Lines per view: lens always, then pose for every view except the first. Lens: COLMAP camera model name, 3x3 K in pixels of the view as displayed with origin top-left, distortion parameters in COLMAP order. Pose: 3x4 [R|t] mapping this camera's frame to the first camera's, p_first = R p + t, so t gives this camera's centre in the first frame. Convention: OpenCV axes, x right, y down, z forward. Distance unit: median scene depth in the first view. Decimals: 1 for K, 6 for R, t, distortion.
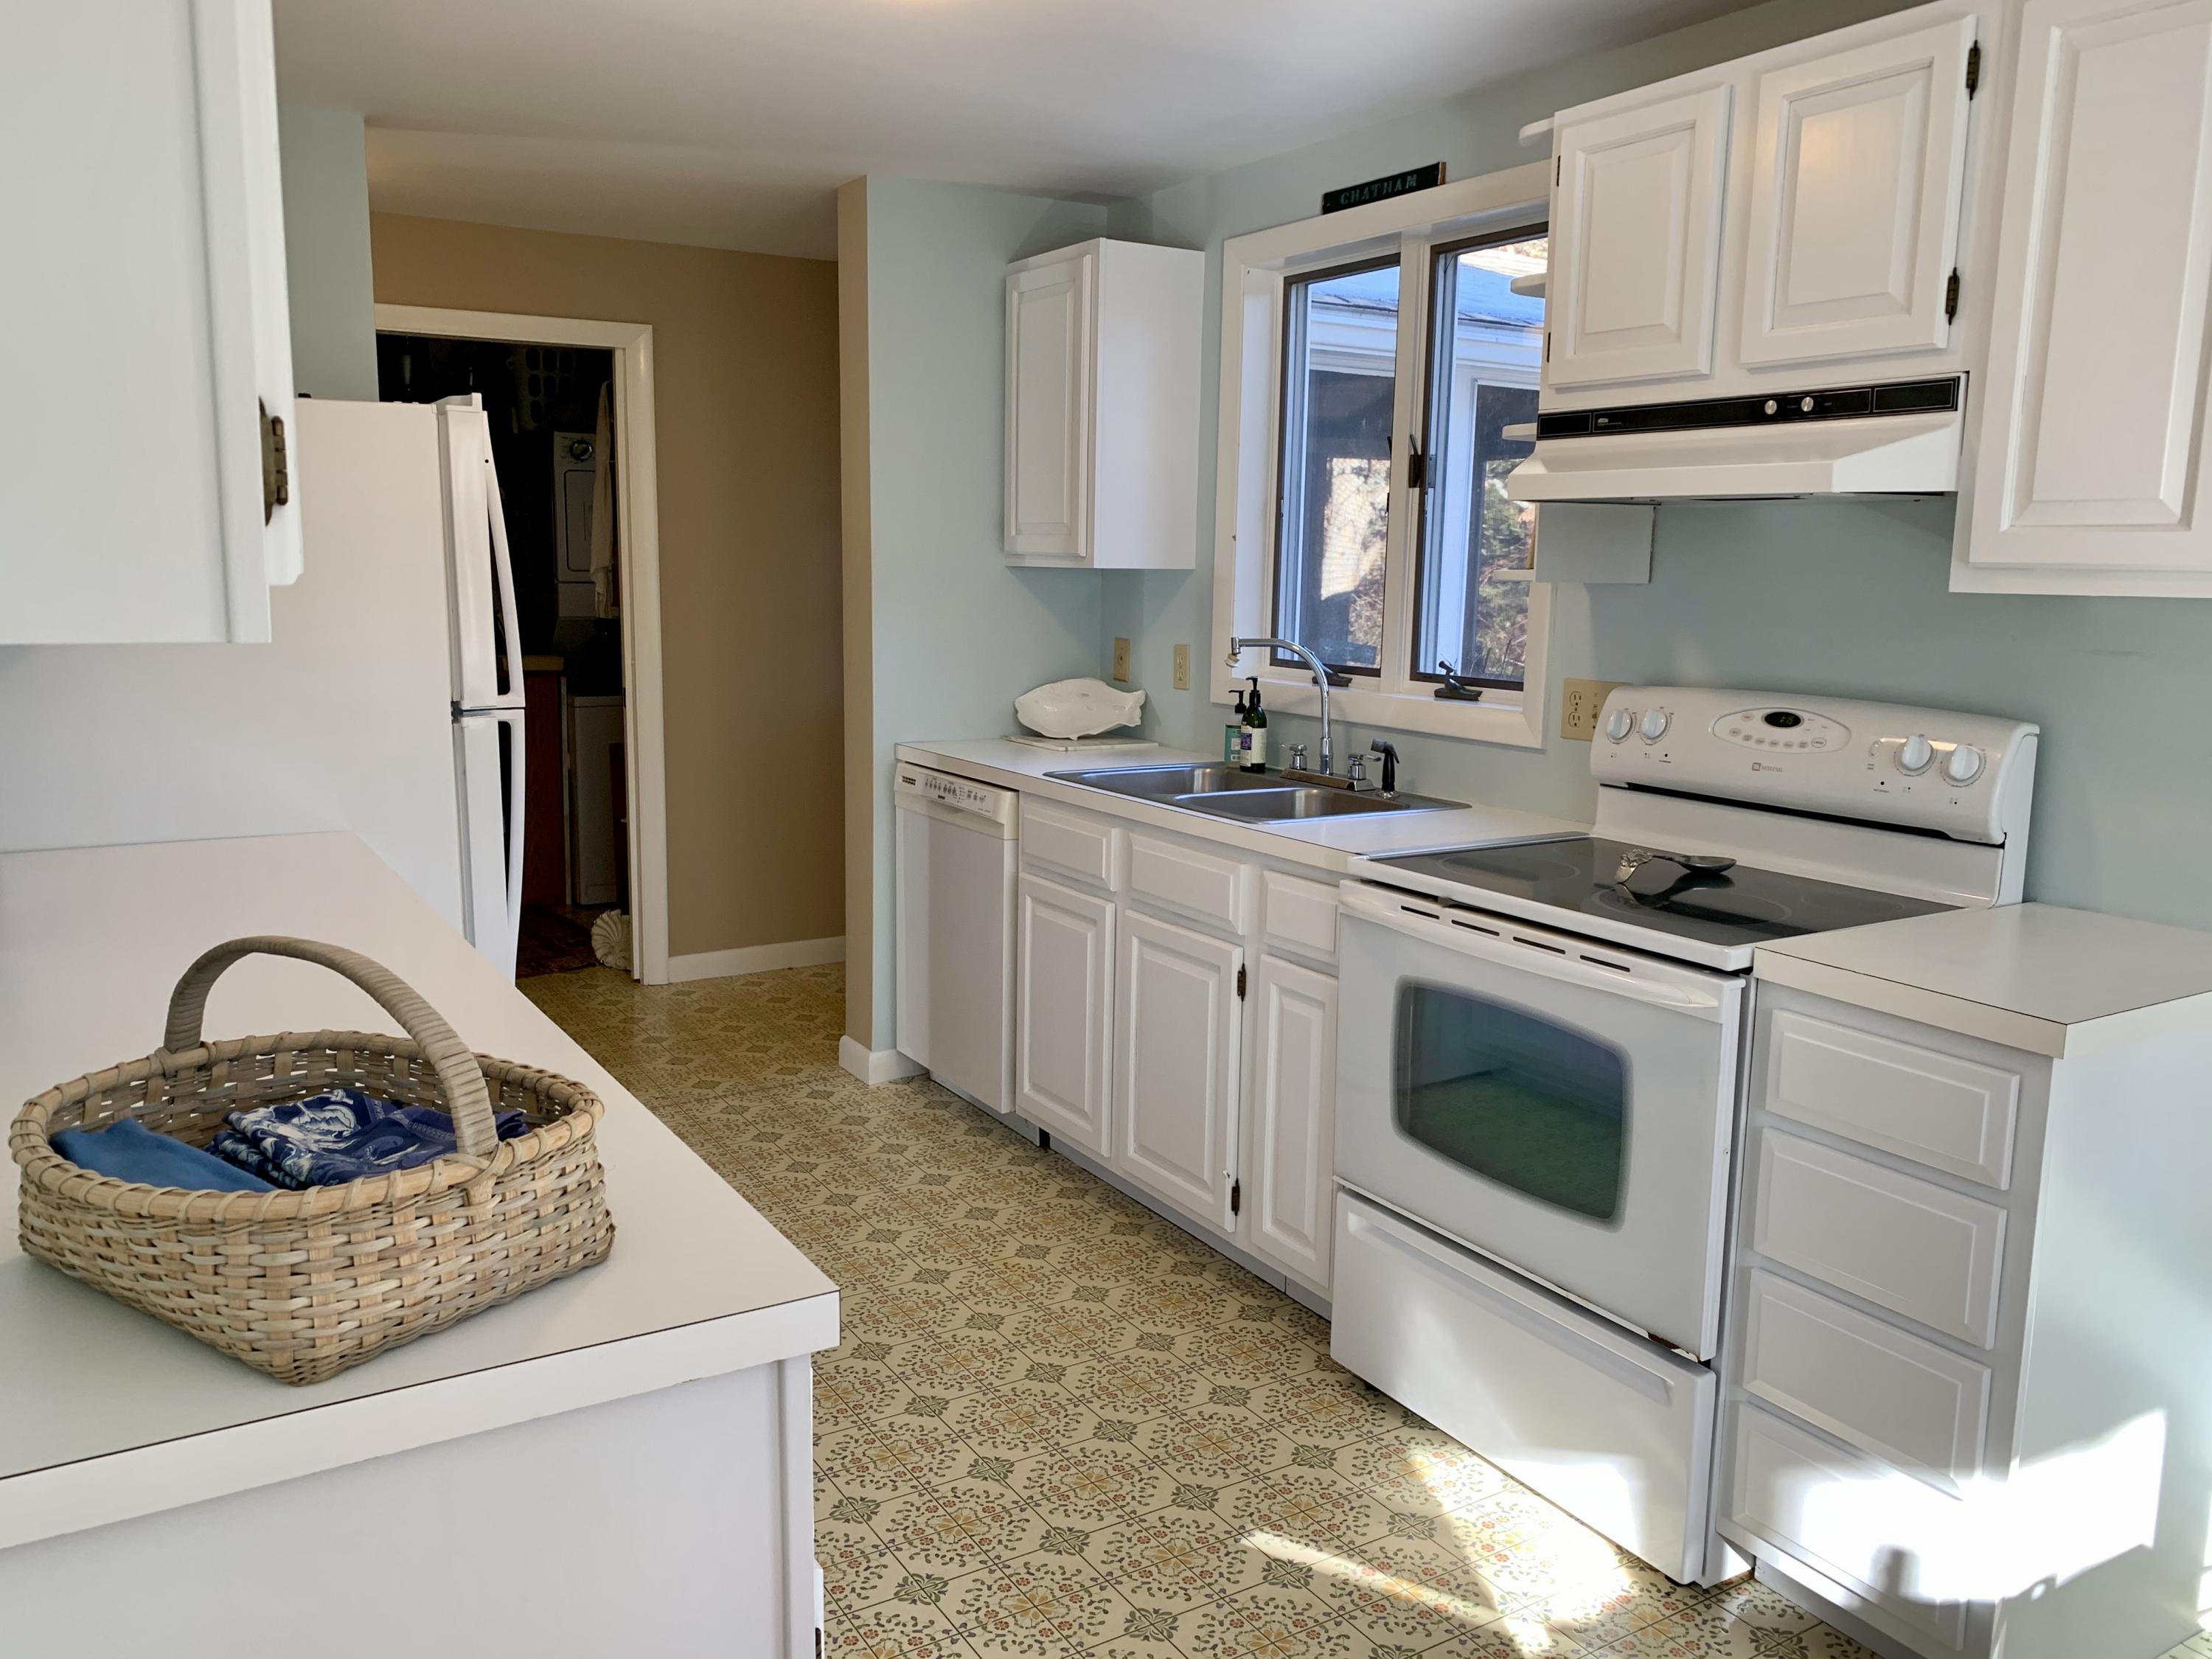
lens RADIAL K [[1712.1, 0, 1098.0], [0, 1712.1, 816.5], [0, 0, 1]] dist [0.196276, -0.310693]
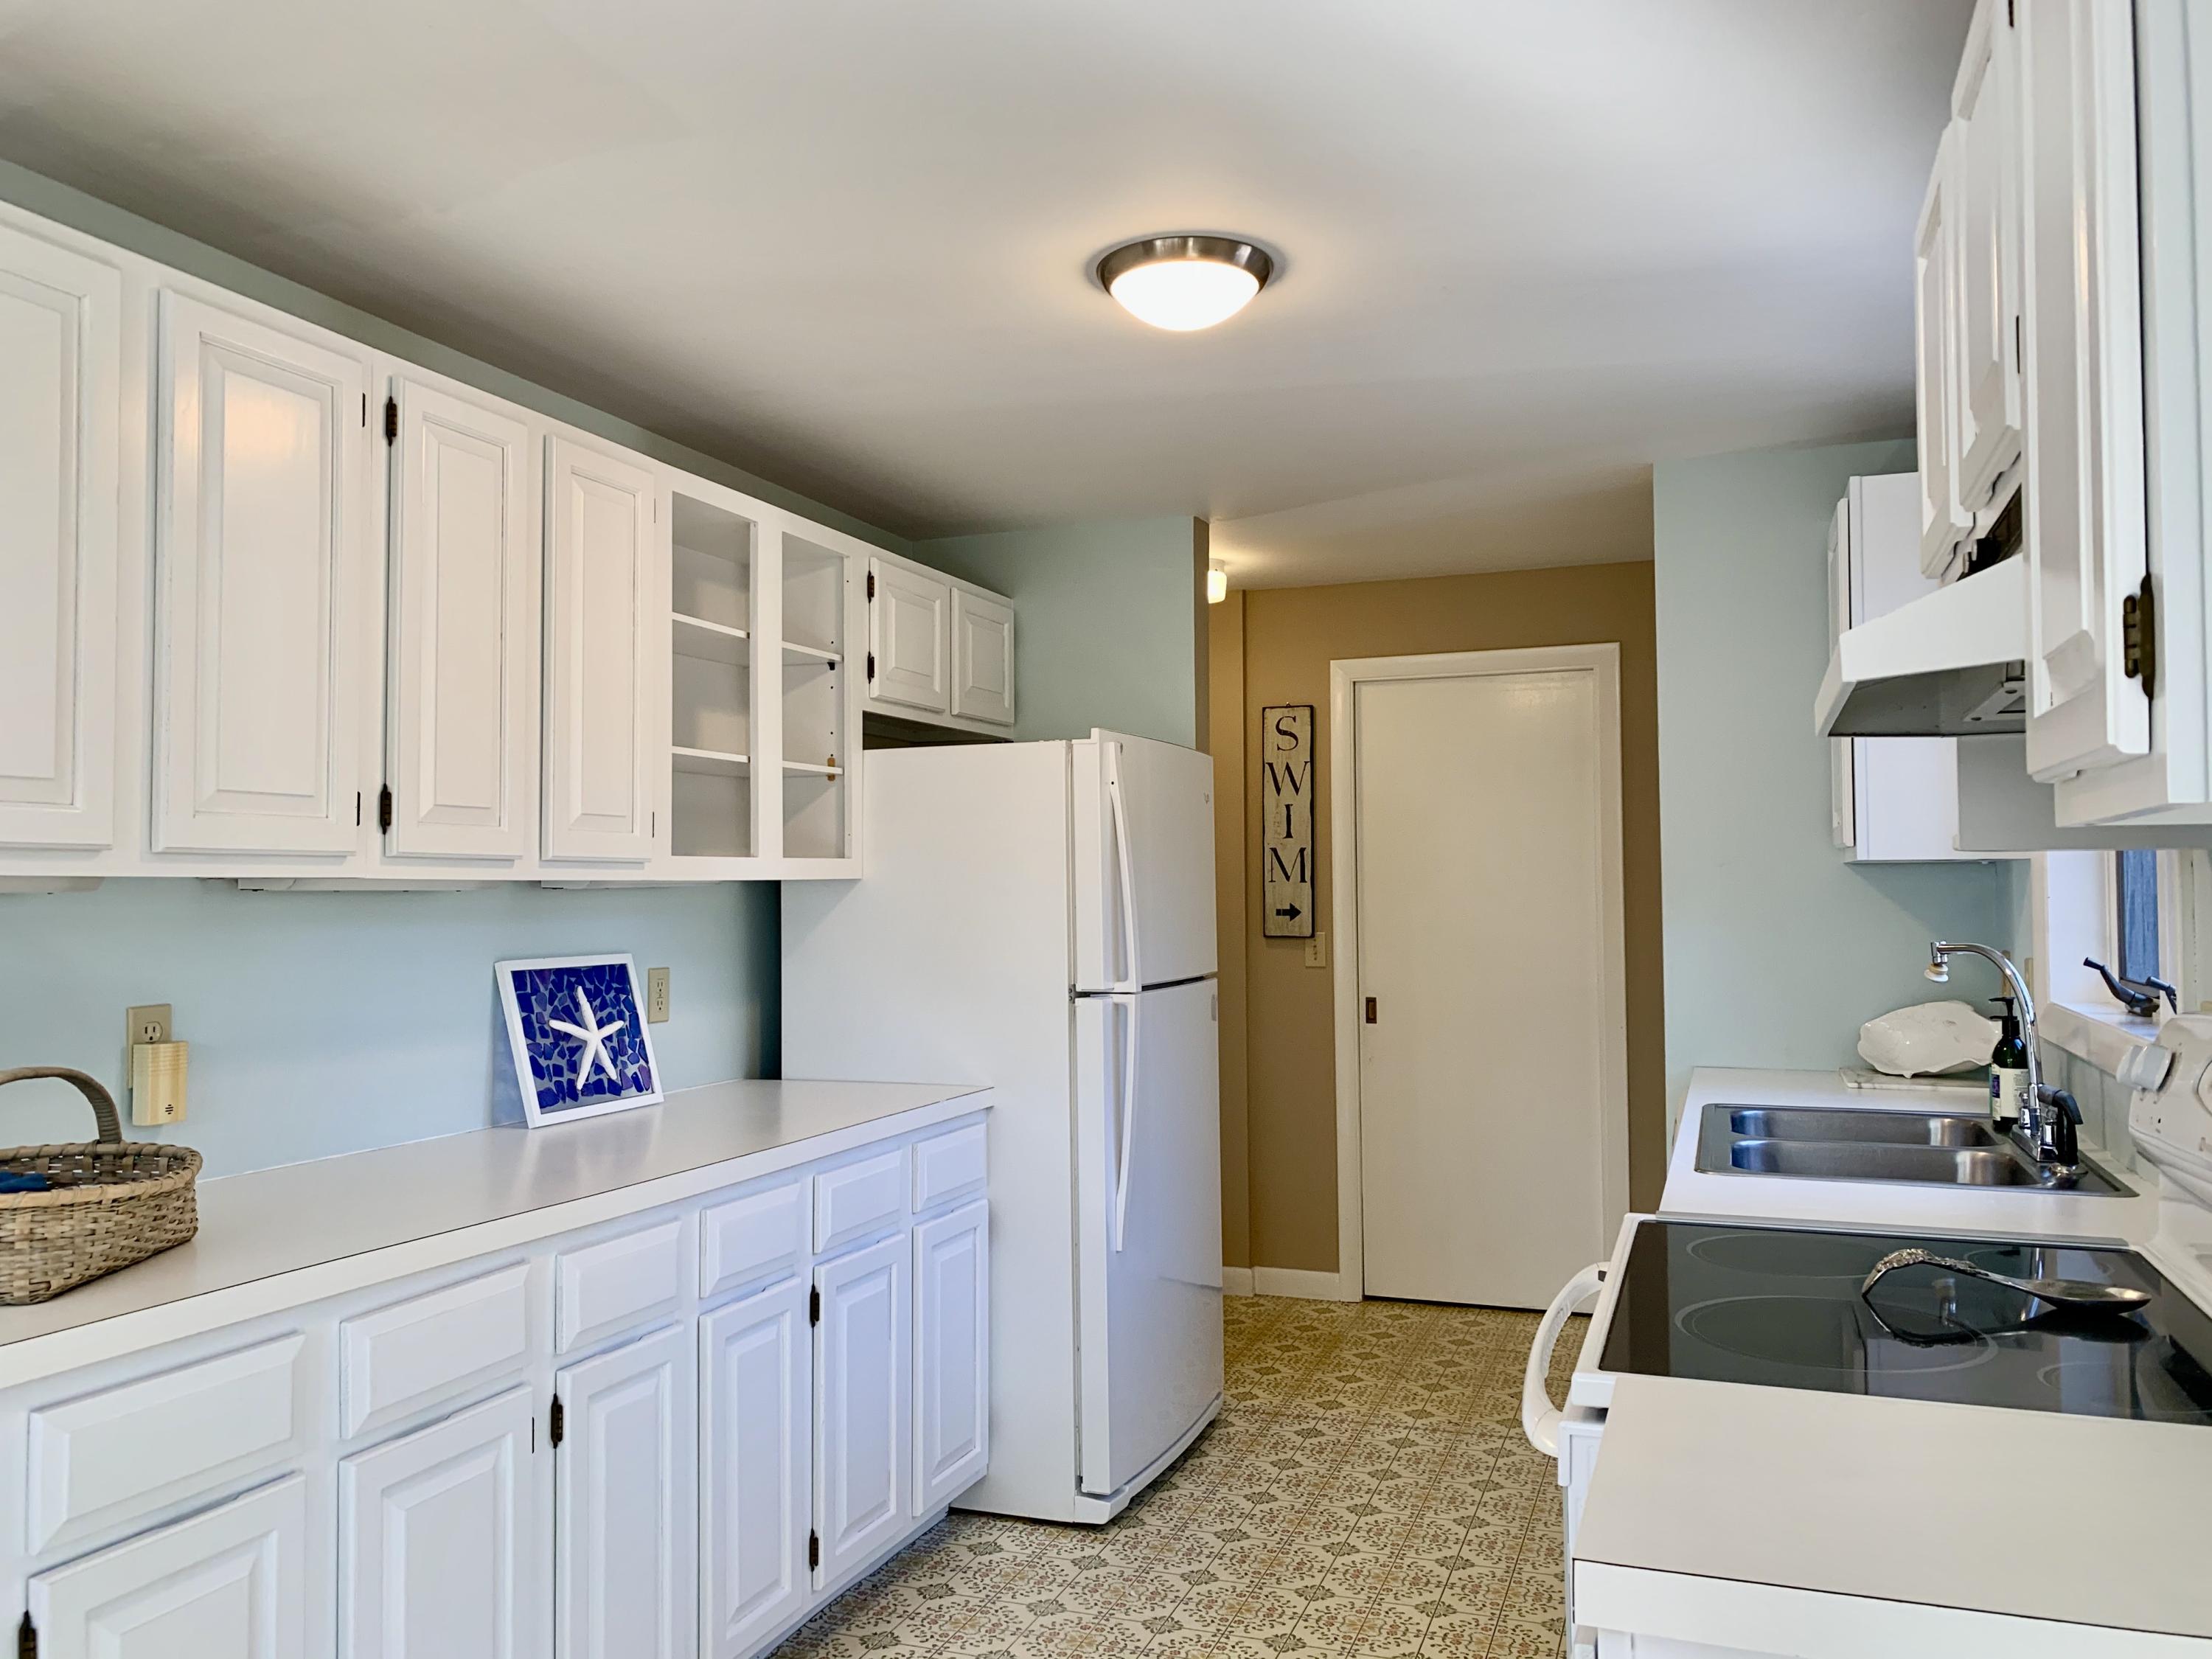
lens RADIAL K [[1758.3, 0, 1097.2], [0, 1758.3, 808.9], [0, 0, 1]] dist [0.022598, -0.009482]
pose [[0.625051, -0.048579, -0.779071, 0.502784], [-0.106022, 0.983529, -0.146390, -0.010090], [0.773351, 0.174100, 0.609605, 0.251800]]
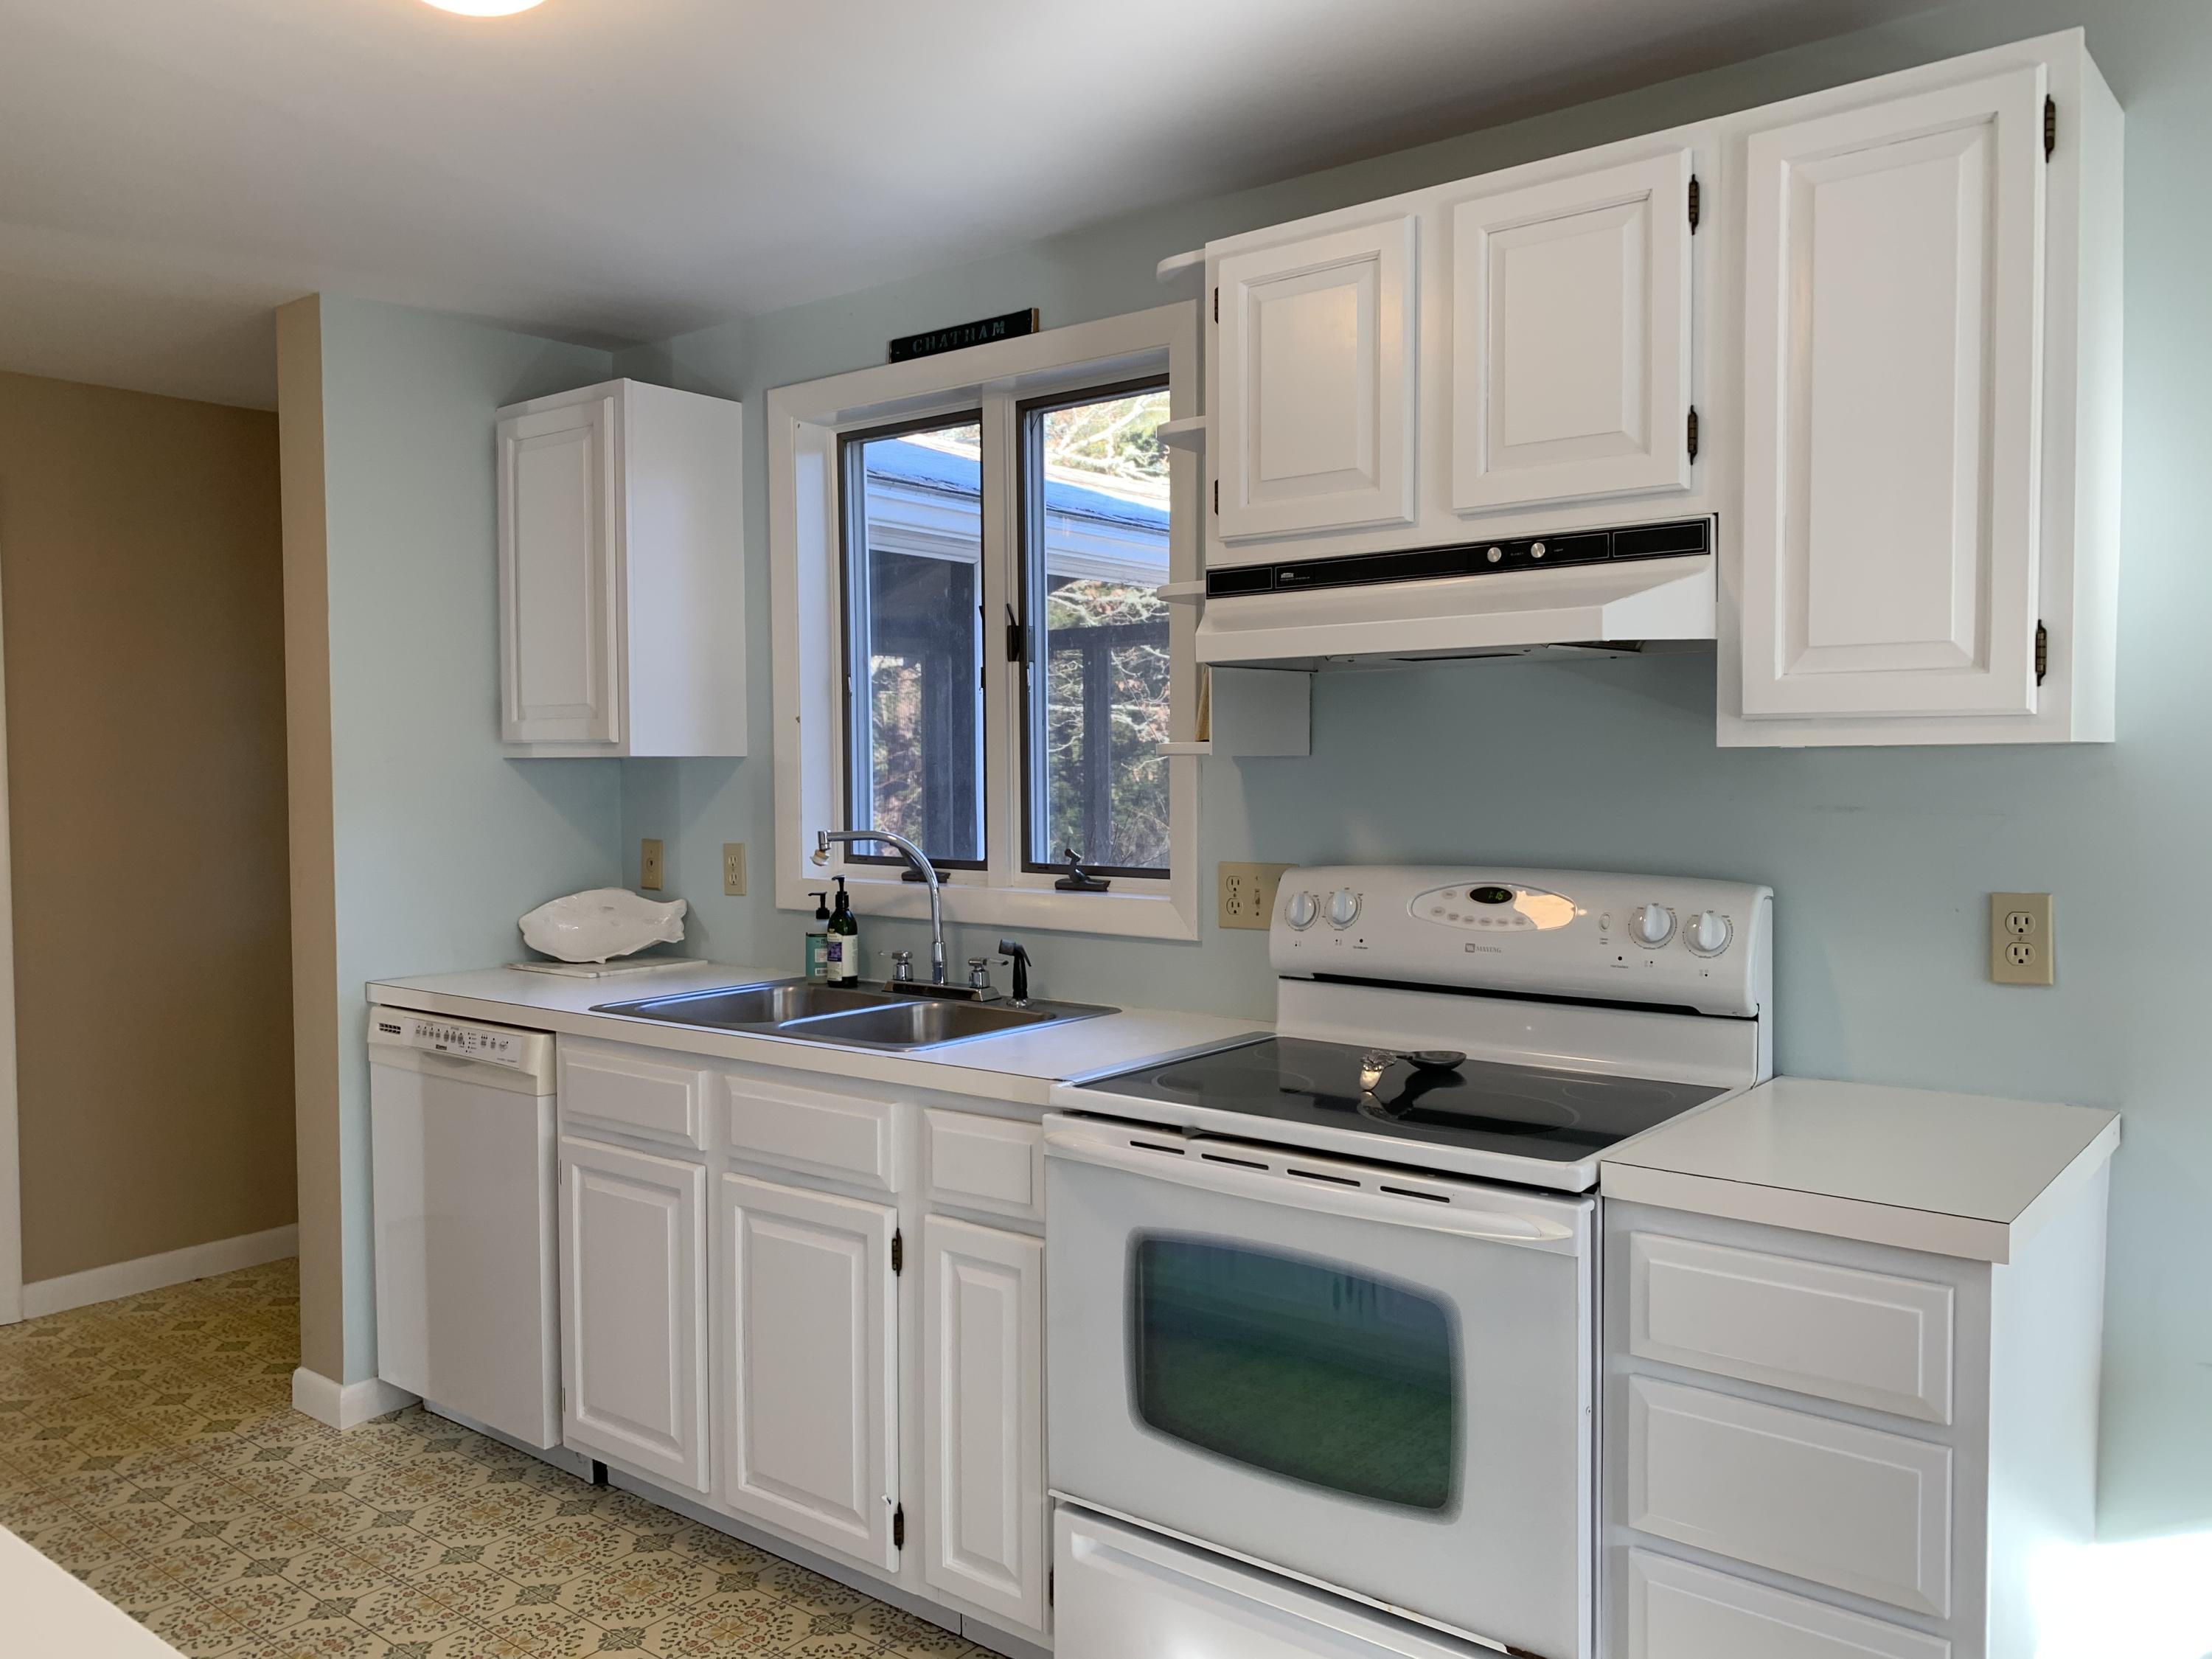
lens RADIAL K [[1694.3, 0, 1075.0], [0, 1694.3, 831.8], [0, 0, 1]] dist [0.052321, -0.055338]
pose [[0.941541, -0.037230, 0.334835, -0.091557], [0.073431, 0.992658, -0.096113, -0.015265], [-0.328799, 0.115081, 0.937362, 0.191118]]
